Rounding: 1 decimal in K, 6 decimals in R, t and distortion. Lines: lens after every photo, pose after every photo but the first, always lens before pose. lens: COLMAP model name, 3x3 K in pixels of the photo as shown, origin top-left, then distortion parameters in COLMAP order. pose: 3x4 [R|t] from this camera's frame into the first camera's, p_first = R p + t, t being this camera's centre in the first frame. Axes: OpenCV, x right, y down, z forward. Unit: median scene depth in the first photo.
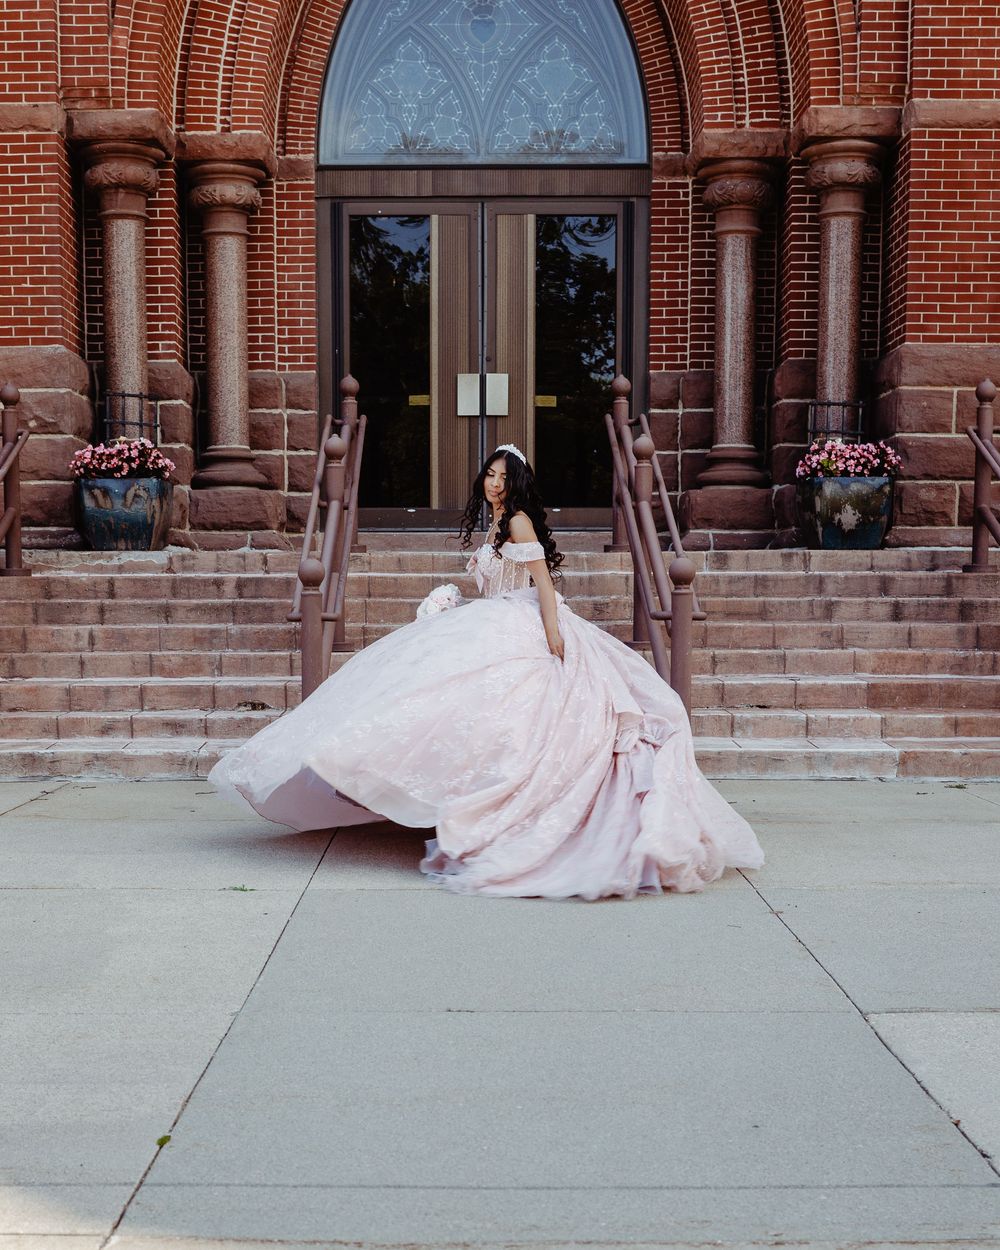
lens RADIAL K [[1374.0, 0, 584.0], [0, 1374.0, 624.6], [0, 0, 1]] dist [-0.086550, 0.042459]
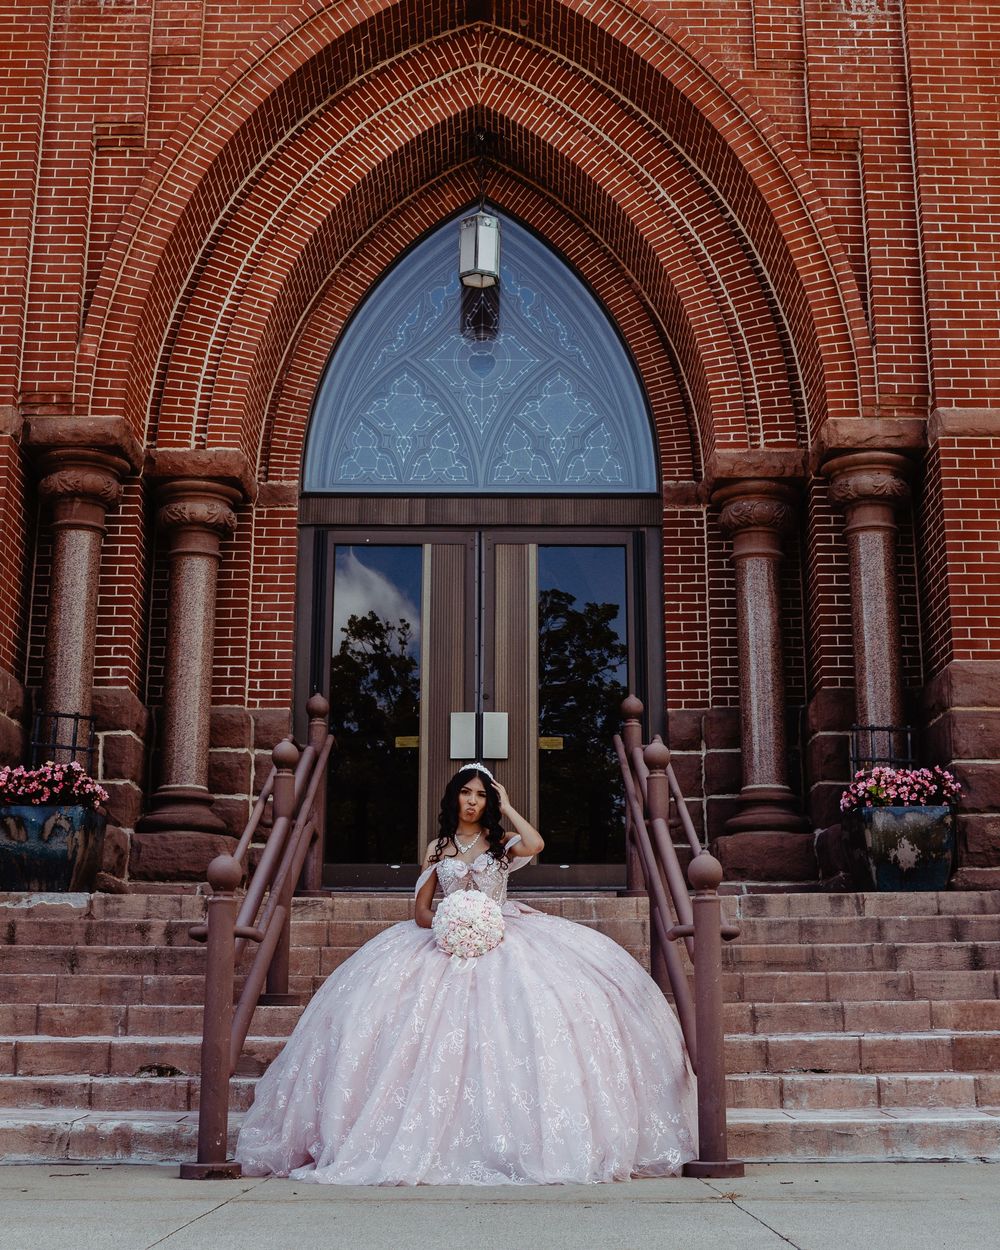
lens RADIAL K [[1374.0, 0, 584.0], [0, 1374.0, 624.6], [0, 0, 1]] dist [-0.086550, 0.042459]
pose [[0.999499, -0.023944, -0.020688, 0.015364], [0.016269, 0.949605, -0.313028, 0.047415], [0.027141, 0.312534, 0.949519, 0.150561]]
